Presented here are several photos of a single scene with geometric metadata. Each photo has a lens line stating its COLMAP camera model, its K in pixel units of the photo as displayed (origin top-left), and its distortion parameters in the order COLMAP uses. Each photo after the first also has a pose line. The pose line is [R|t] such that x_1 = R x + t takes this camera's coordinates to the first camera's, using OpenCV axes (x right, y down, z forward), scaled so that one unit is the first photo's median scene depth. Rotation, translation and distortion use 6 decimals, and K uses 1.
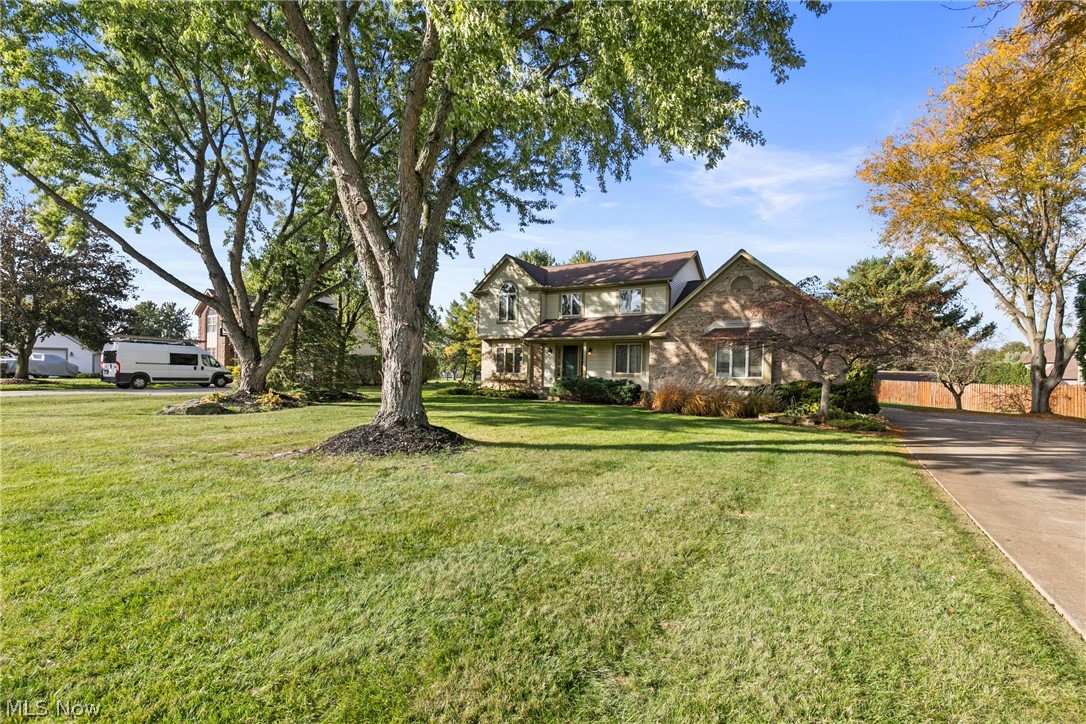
lens RADIAL K [[507.2, 0, 545.6], [0, 507.2, 385.7], [0, 0, 1]] dist [0.000265, 0.000057]
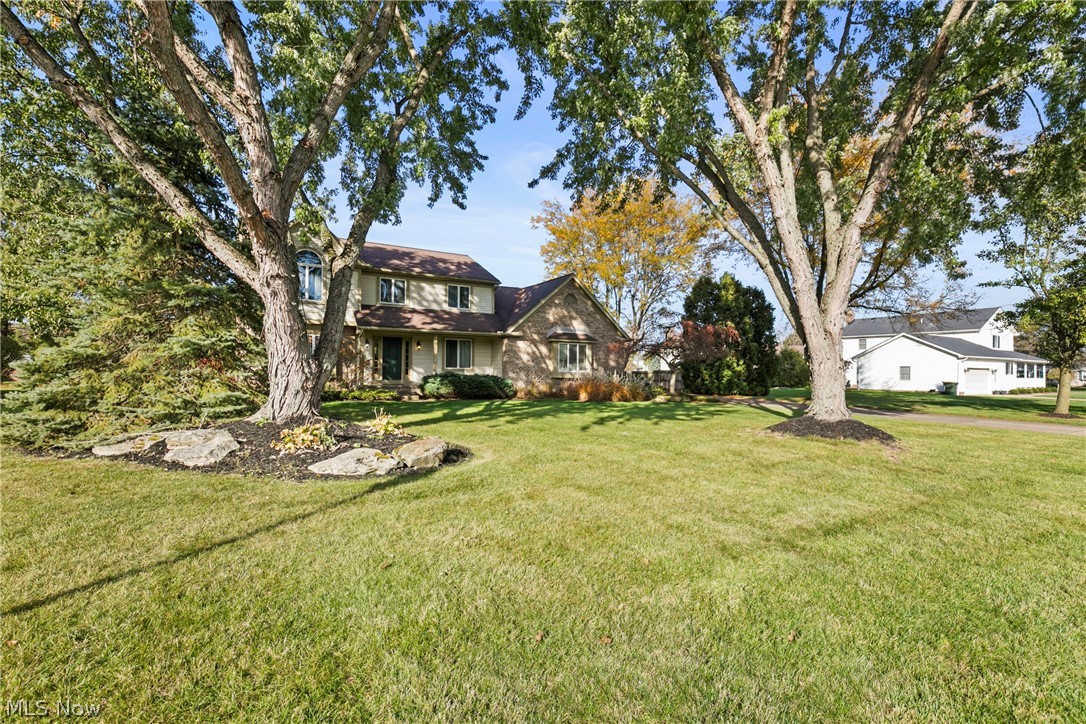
lens RADIAL K [[492.8, 0, 543.0], [0, 492.8, 362.0], [0, 0, 1]] dist [0.001368, 0.000138]
pose [[0.481471, -0.000615, 0.876462, -0.589186], [0.016843, 0.999822, -0.008550, -0.023985], [-0.876300, 0.018879, 0.481396, 0.358190]]
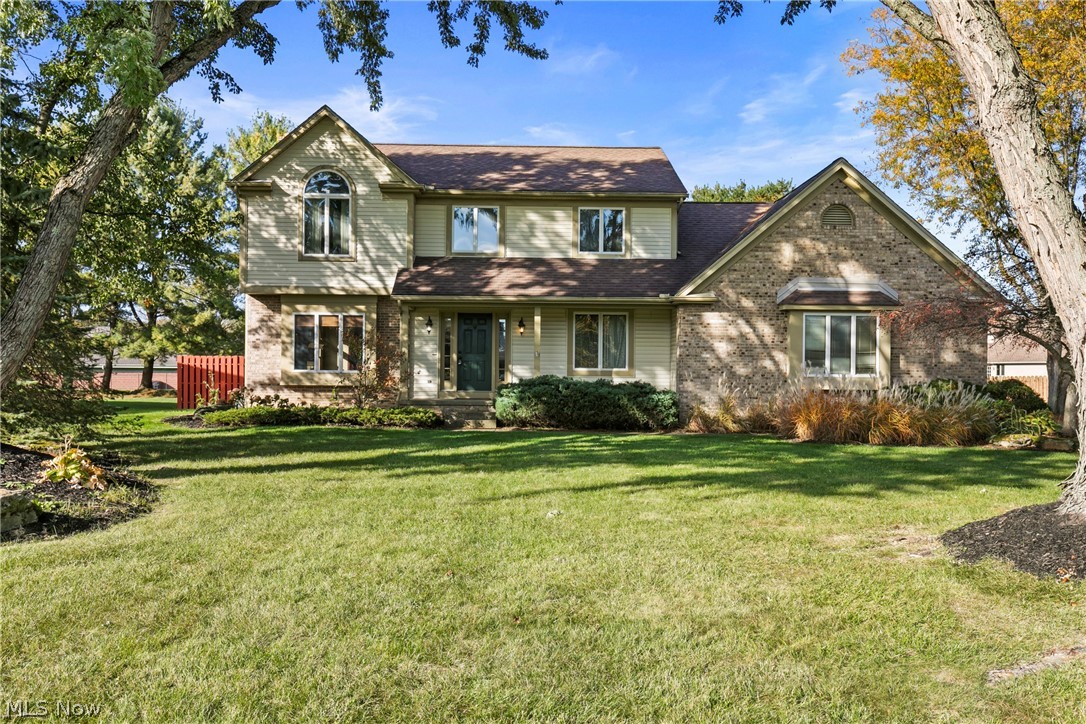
lens RADIAL K [[927.5, 0, 540.1], [0, 927.5, 372.7], [0, 0, 1]] dist [-0.010521, 0.007331]
pose [[0.846803, -0.013279, 0.531740, -0.377139], [0.019539, 0.999790, -0.006147, -0.015629], [-0.531547, 0.015595, 0.846885, 0.215186]]
